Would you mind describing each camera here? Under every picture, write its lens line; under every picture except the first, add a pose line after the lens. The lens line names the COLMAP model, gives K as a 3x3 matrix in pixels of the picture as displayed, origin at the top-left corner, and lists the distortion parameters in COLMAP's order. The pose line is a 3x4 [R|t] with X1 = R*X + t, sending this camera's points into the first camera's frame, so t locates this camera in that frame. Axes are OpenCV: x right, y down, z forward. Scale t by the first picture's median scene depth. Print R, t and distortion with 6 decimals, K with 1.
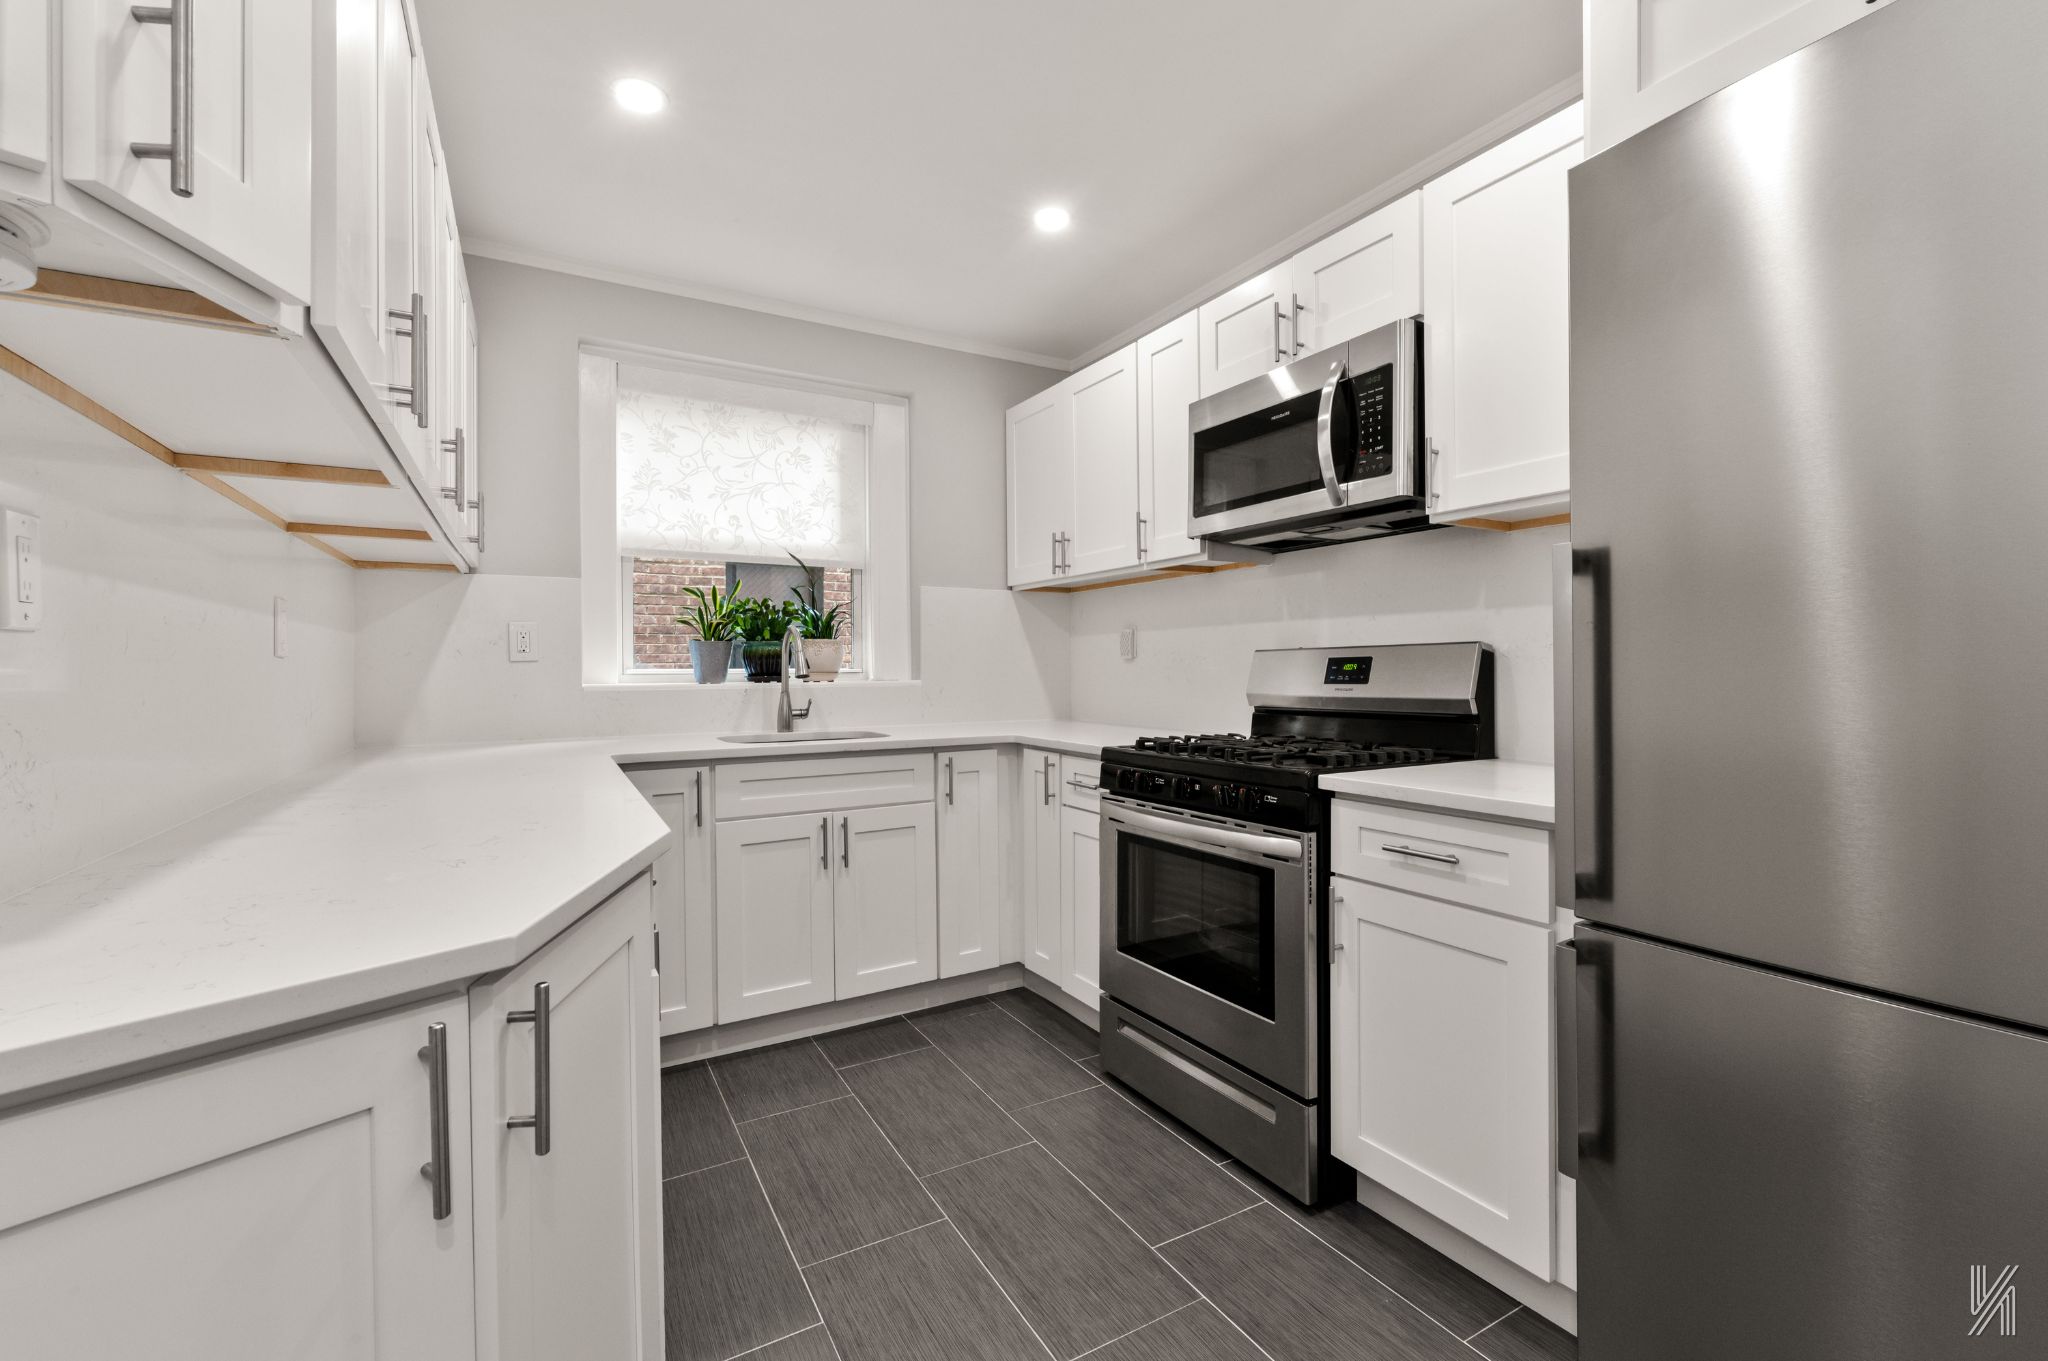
lens RADIAL K [[880.7, 0, 1026.5], [0, 880.7, 676.6], [0, 0, 1]] dist [0.001020, -0.001375]
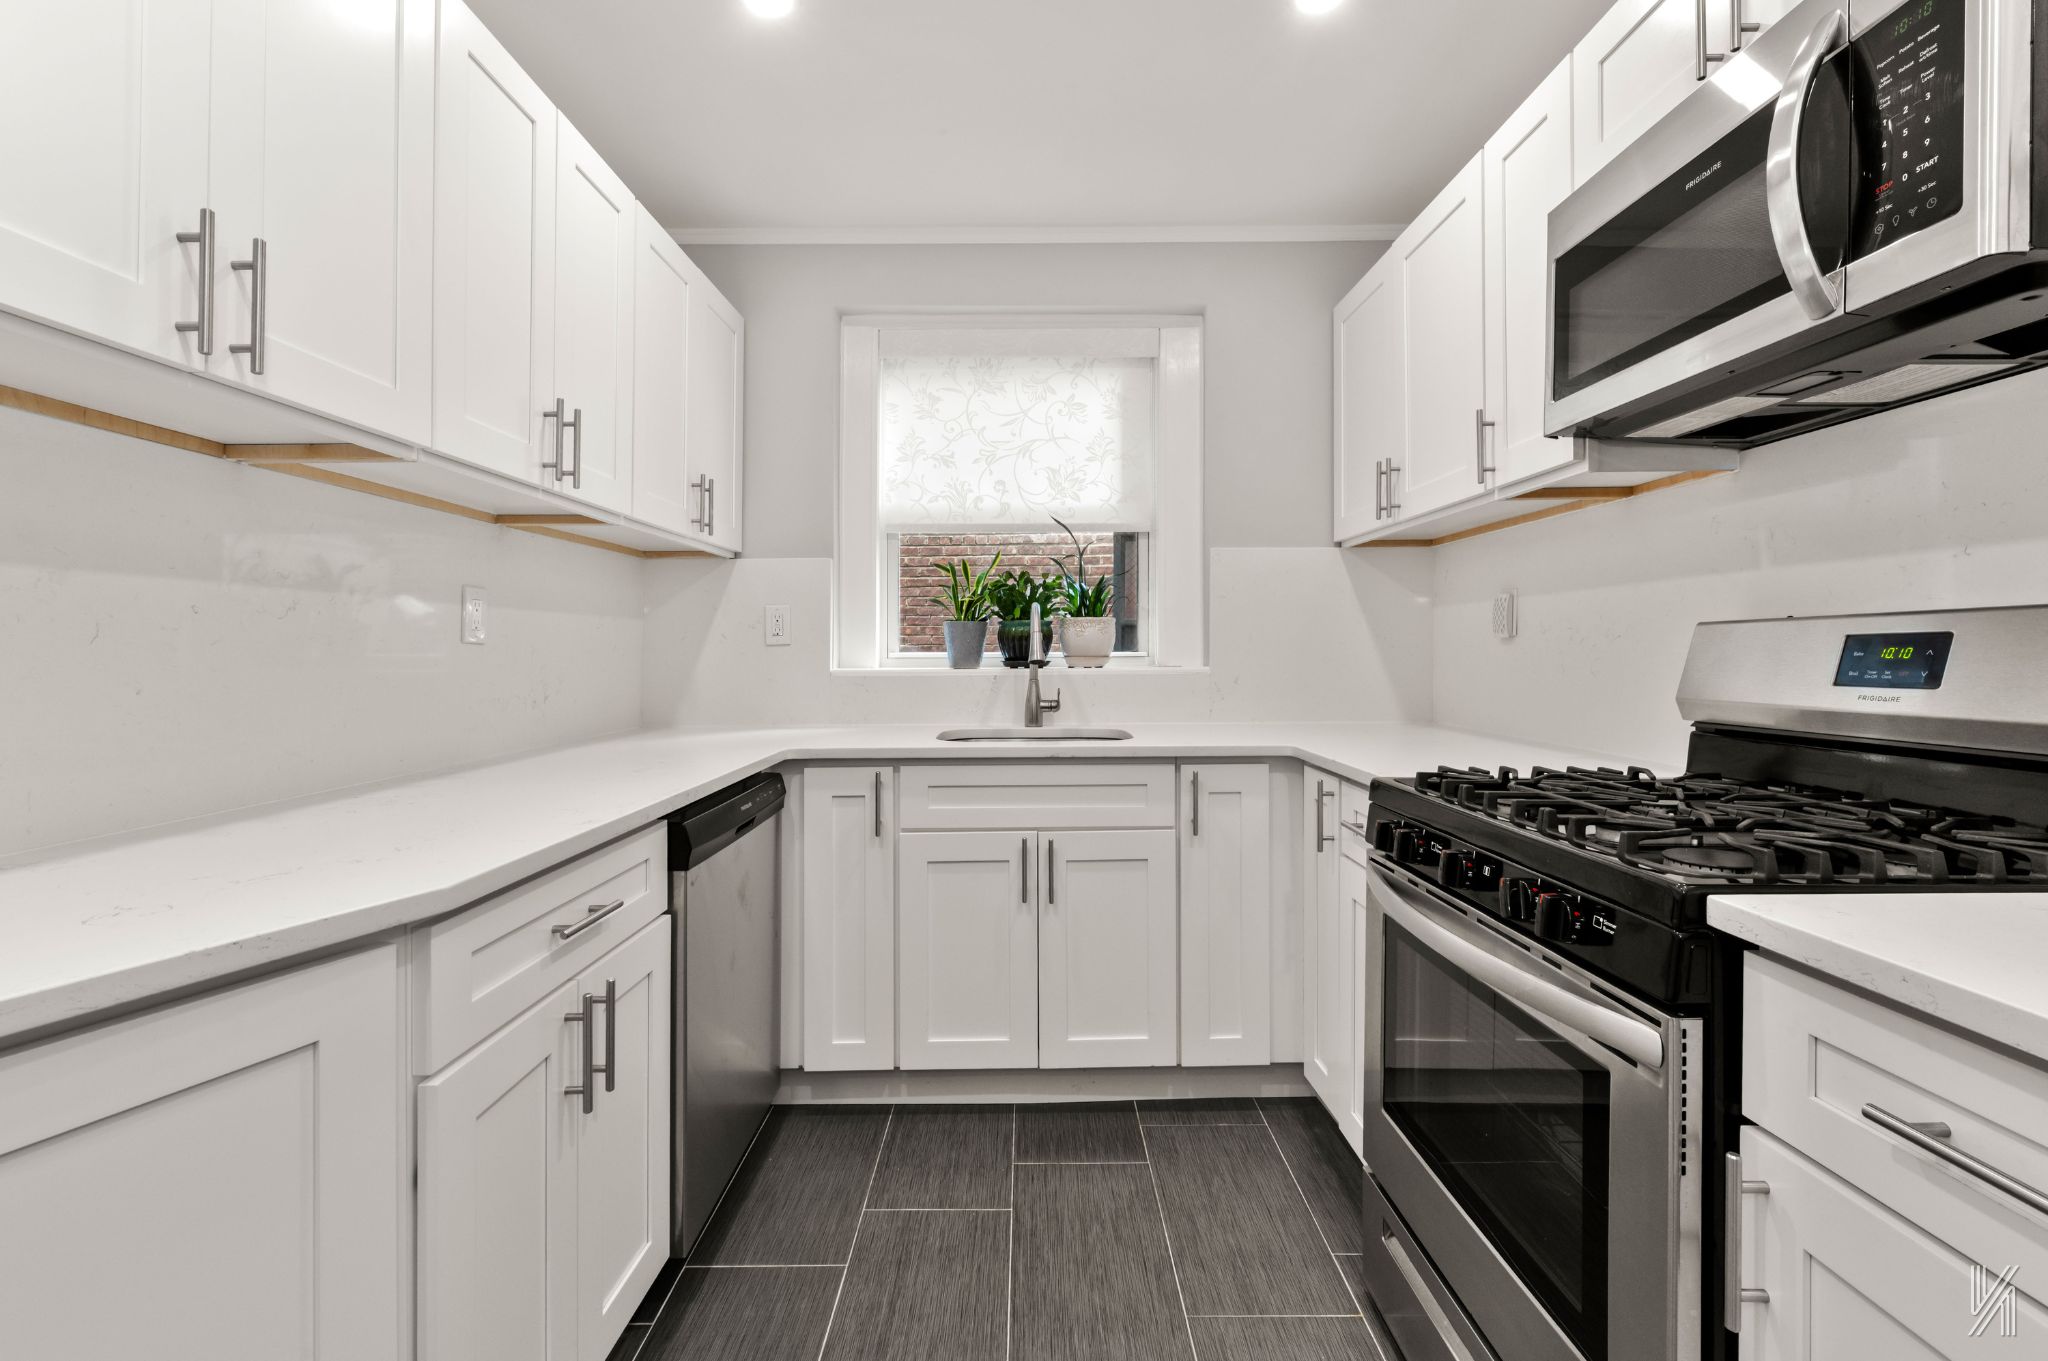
lens RADIAL K [[880.7, 0, 1039.9], [0, 880.7, 653.5], [0, 0, 1]] dist [0.001020, -0.001375]
pose [[0.866896, 0.002175, -0.498484, 0.178839], [-0.003537, 0.999992, -0.001786, -0.007284], [0.498476, 0.003311, 0.866897, 0.299652]]
